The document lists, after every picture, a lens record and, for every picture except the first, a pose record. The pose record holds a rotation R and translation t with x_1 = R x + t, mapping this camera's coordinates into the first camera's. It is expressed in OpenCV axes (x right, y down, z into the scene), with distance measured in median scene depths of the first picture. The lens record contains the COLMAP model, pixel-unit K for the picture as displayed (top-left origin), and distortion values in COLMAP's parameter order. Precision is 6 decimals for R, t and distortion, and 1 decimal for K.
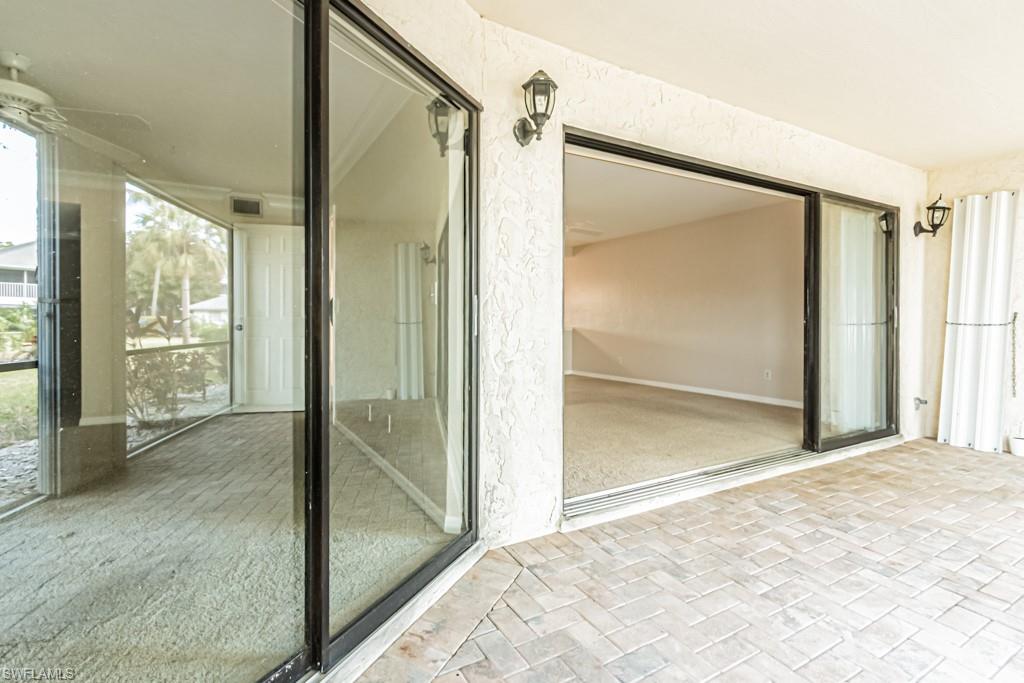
lens RADIAL K [[440.3, 0, 509.6], [0, 440.3, 333.8], [0, 0, 1]] dist [-0.001138, -0.000576]
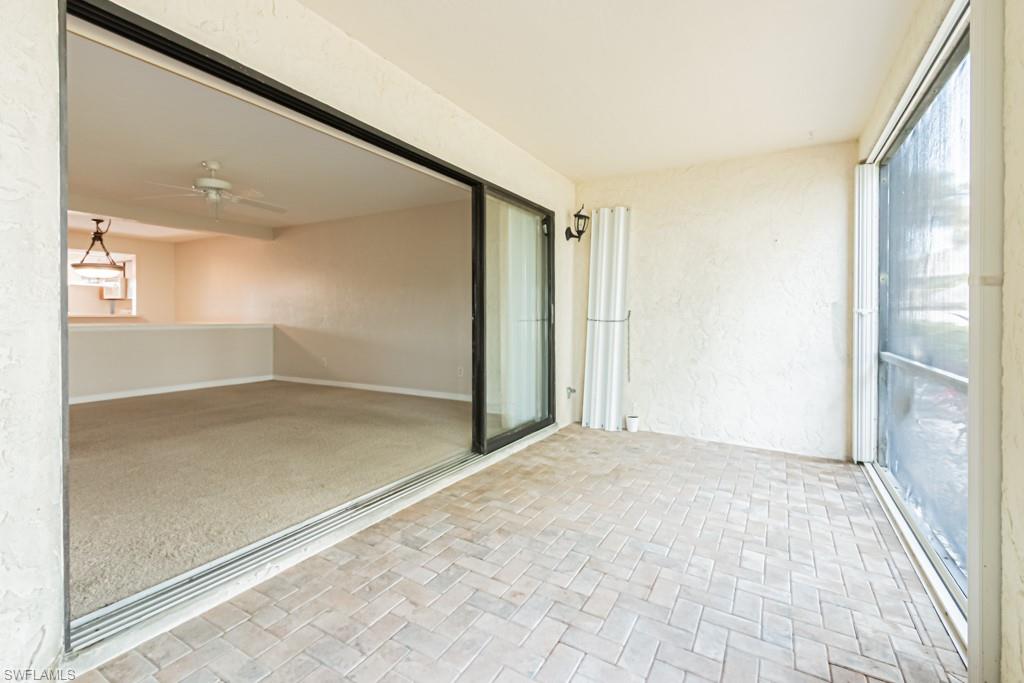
lens RADIAL K [[458.0, 0, 493.6], [0, 458.0, 334.5], [0, 0, 1]] dist [0.002843, -0.000240]
pose [[0.857604, -0.017827, 0.514001, 0.244040], [0.012670, 0.999828, 0.013537, -0.005919], [-0.514154, -0.005097, 0.857683, 0.155356]]
